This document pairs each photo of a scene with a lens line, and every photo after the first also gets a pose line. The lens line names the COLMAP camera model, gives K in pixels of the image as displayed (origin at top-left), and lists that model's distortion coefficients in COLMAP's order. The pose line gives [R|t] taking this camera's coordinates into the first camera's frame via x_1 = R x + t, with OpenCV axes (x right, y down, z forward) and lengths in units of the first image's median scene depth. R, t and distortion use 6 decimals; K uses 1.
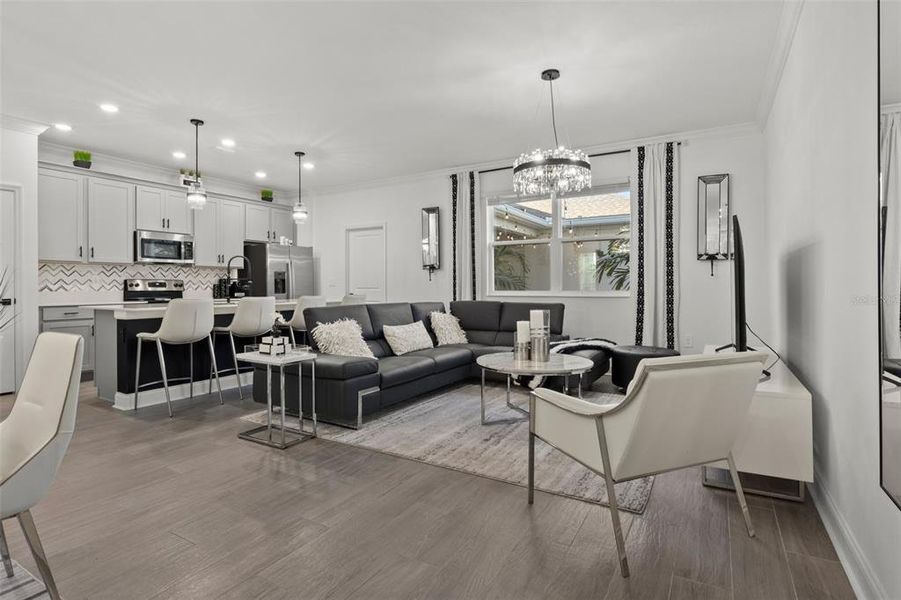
lens RADIAL K [[454.3, 0, 454.5], [0, 454.3, 285.7], [0, 0, 1]] dist [-0.011357, -0.002132]
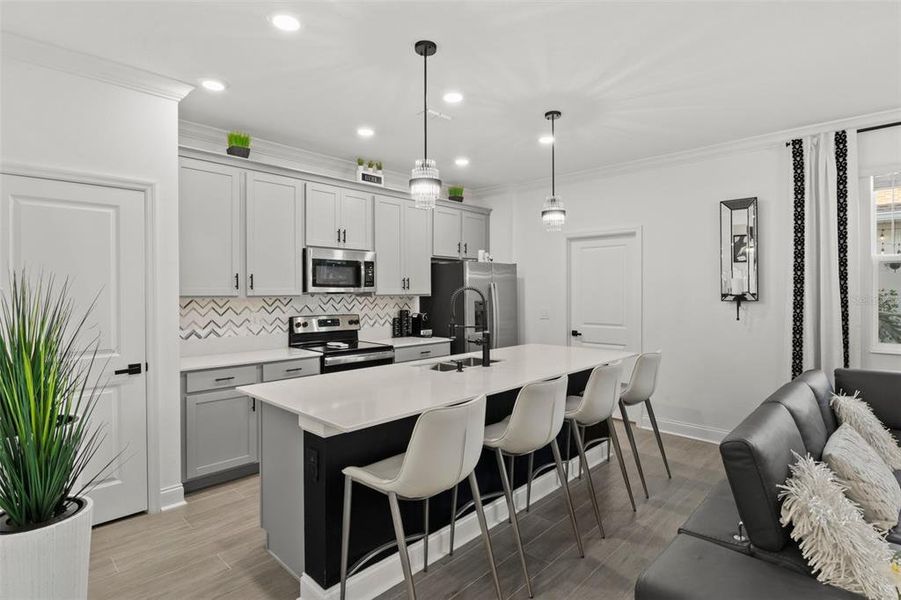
lens RADIAL K [[454.3, 0, 454.2], [0, 454.3, 293.6], [0, 0, 1]] dist [-0.011357, -0.002132]
pose [[0.972725, 0.003843, -0.231930, -0.325248], [-0.002535, 0.999979, 0.005939, -0.056815], [0.231948, -0.005190, 0.972714, 0.380001]]
